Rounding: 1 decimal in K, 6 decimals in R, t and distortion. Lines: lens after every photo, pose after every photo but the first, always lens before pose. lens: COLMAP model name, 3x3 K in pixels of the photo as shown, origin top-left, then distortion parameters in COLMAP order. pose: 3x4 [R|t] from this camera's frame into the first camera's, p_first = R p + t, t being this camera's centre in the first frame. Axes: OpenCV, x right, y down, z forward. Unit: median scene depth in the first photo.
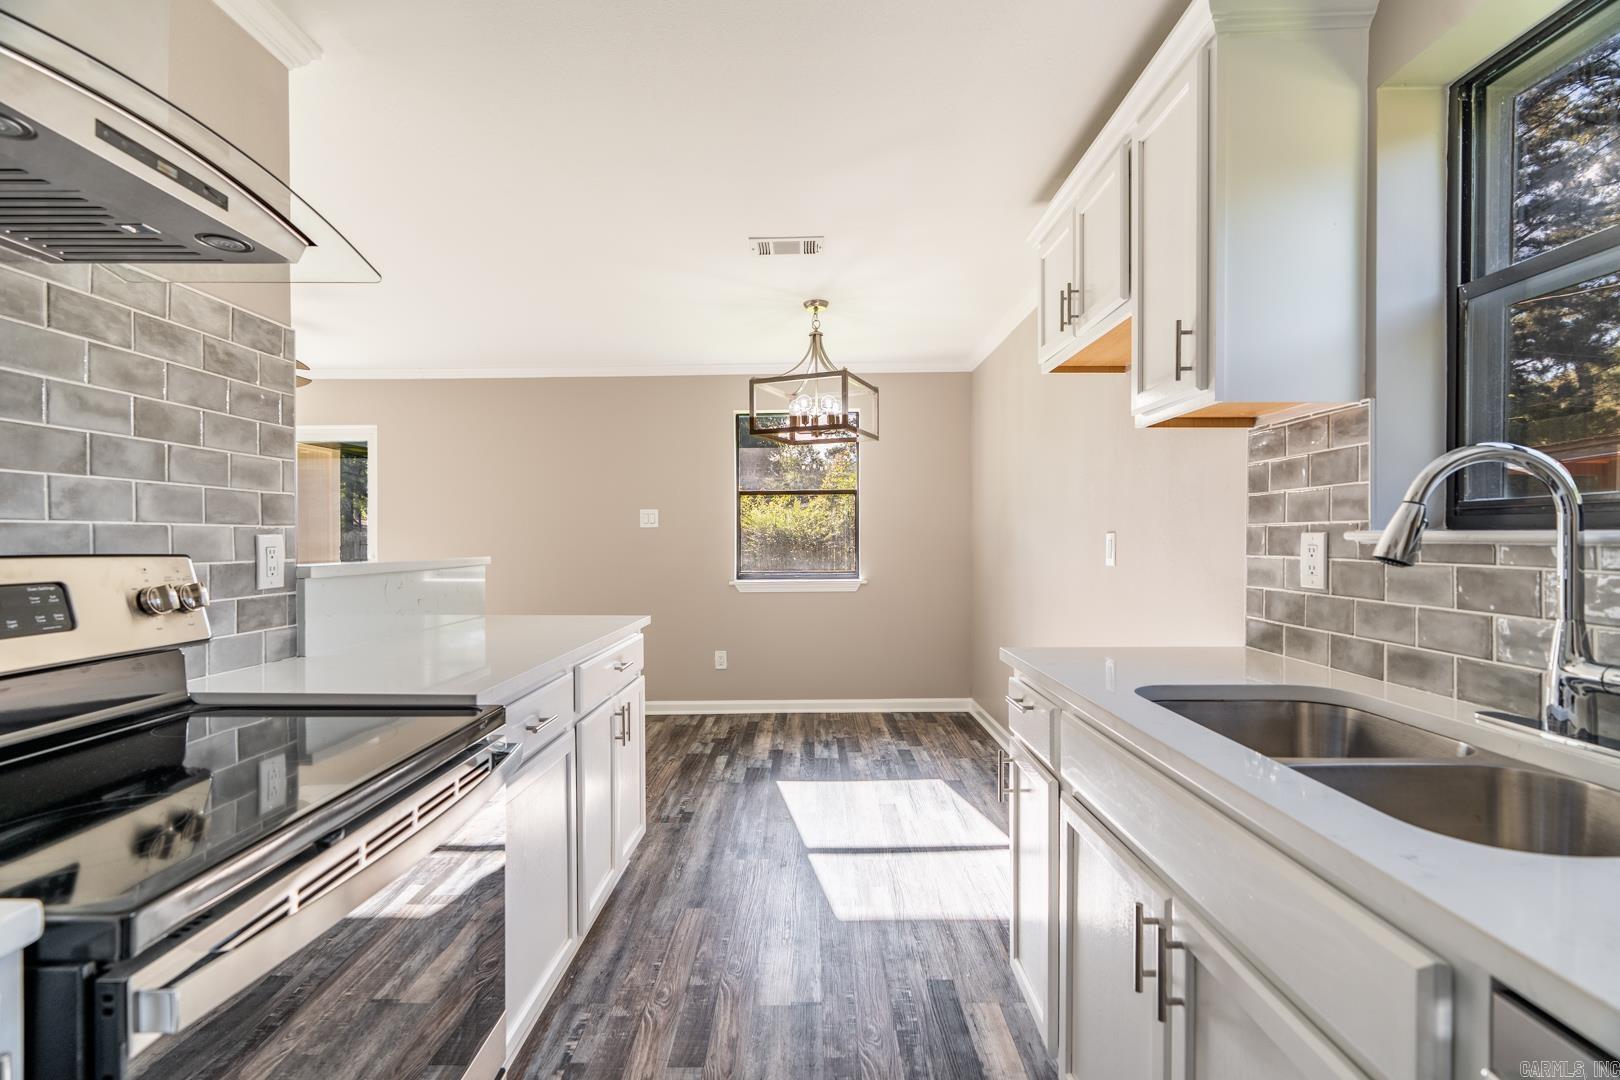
lens RADIAL K [[733.0, 0, 808.7], [0, 733.0, 543.7], [0, 0, 1]] dist [-0.011573, 0.003708]
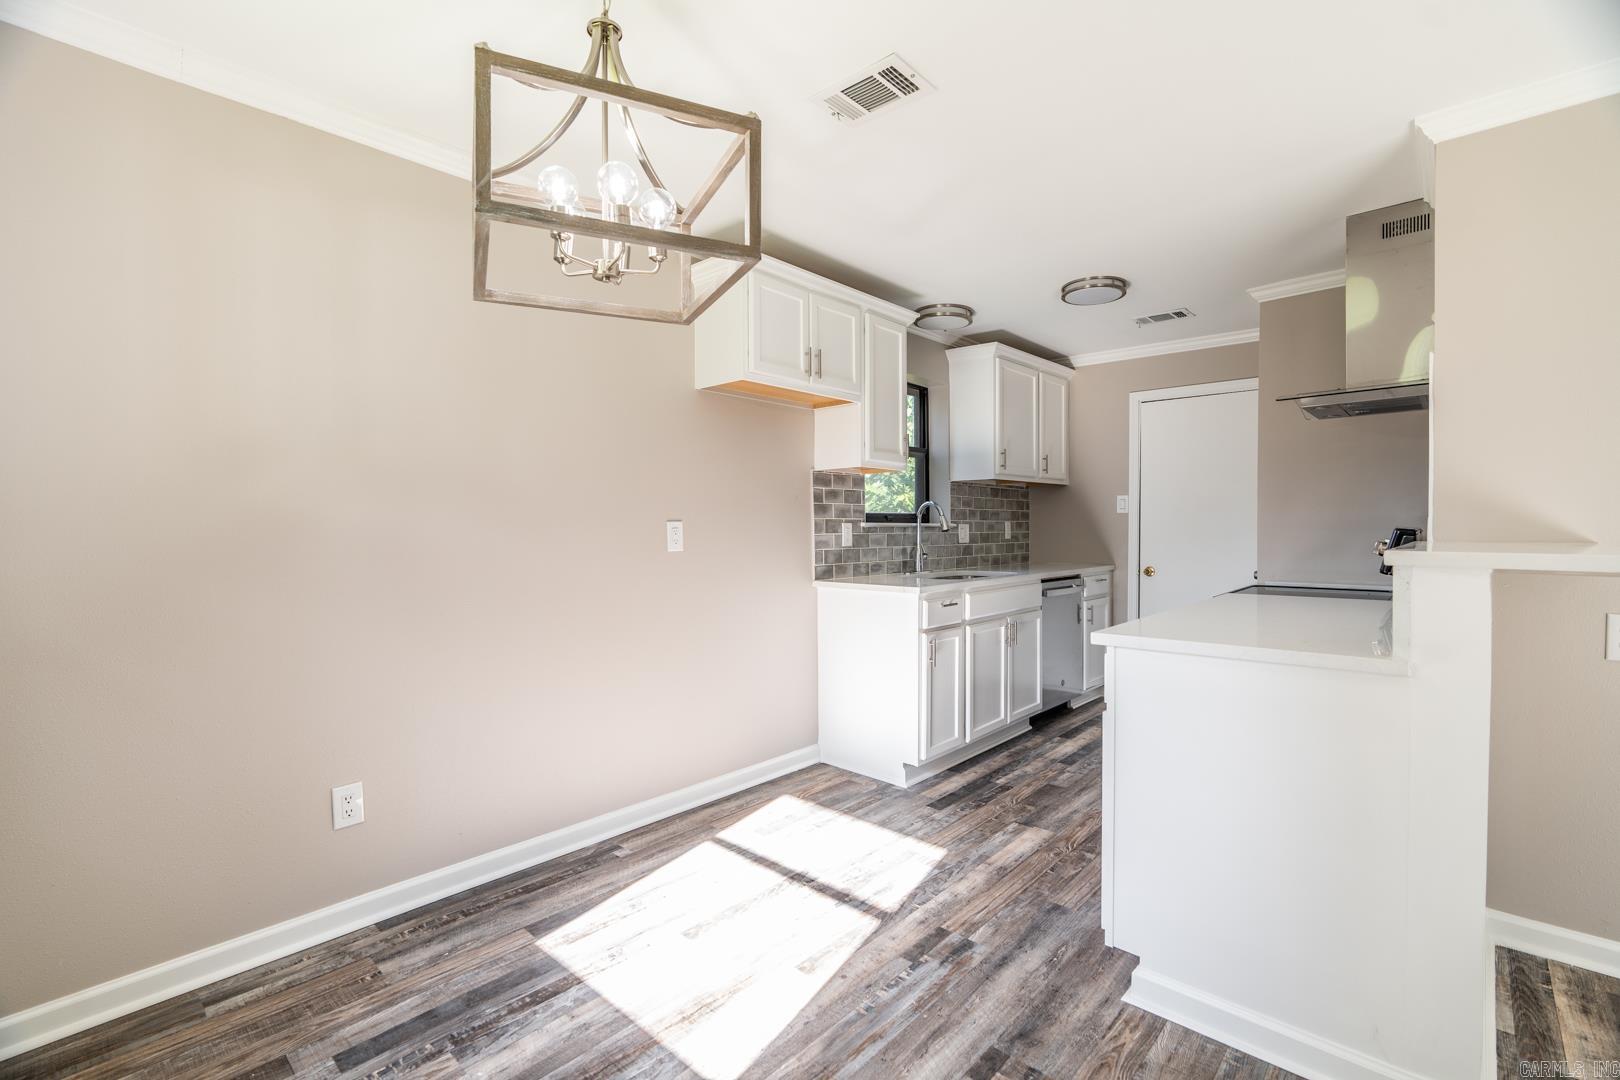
lens RADIAL K [[733.0, 0, 800.3], [0, 733.0, 545.8], [0, 0, 1]] dist [-0.011573, 0.003708]
pose [[-0.739999, -0.011562, 0.672509, -0.777178], [0.011533, 0.999487, 0.029874, -0.012880], [-0.672509, 0.029863, -0.739486, 2.766880]]
